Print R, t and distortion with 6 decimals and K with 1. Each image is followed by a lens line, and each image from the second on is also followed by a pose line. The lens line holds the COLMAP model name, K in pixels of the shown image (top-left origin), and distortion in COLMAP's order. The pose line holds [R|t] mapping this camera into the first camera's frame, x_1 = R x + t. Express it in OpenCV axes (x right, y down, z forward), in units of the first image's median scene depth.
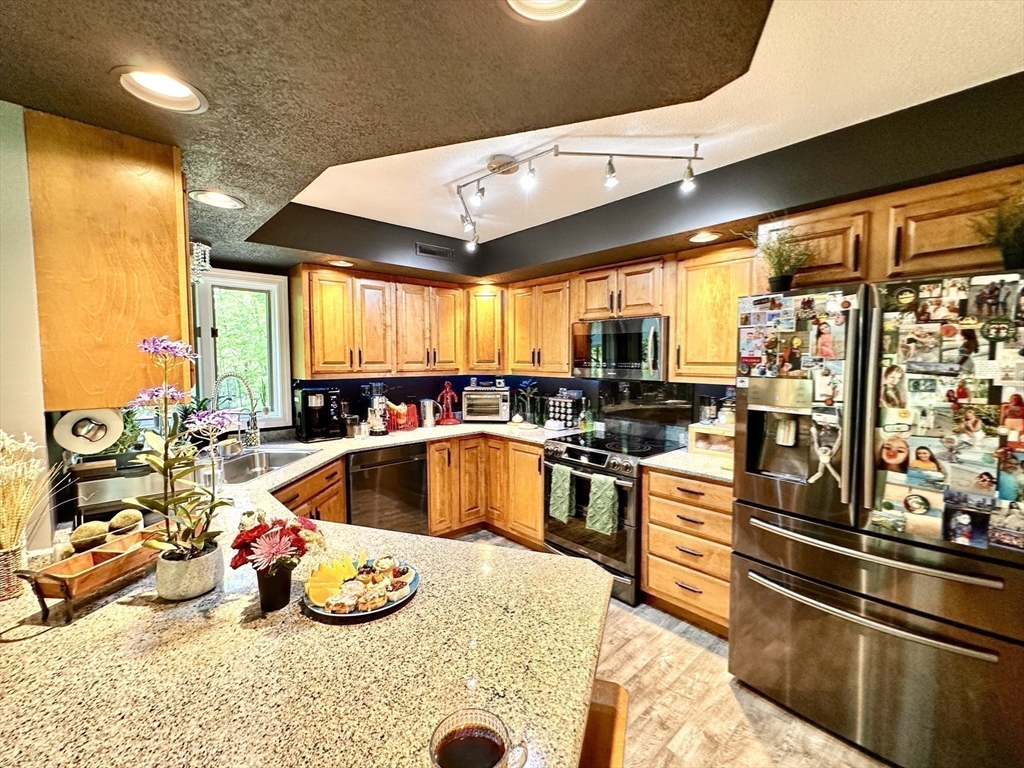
lens RADIAL K [[418.3, 0, 518.2], [0, 418.3, 384.8], [0, 0, 1]] dist [-0.000680, 0.000968]
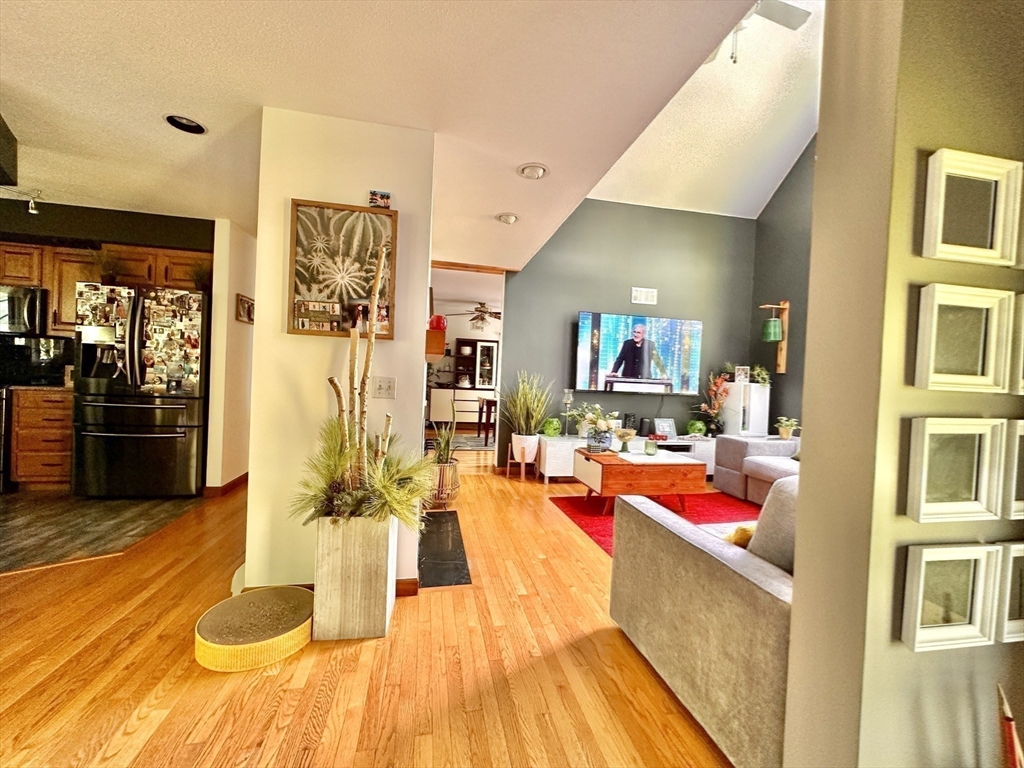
lens RADIAL K [[418.3, 0, 508.0], [0, 418.3, 384.6], [0, 0, 1]] dist [-0.000680, 0.000968]
pose [[0.525629, 0.008227, 0.850674, -0.037236], [0.009786, 0.999829, -0.015717, 0.358988], [-0.850658, 0.016586, 0.525458, -1.937310]]
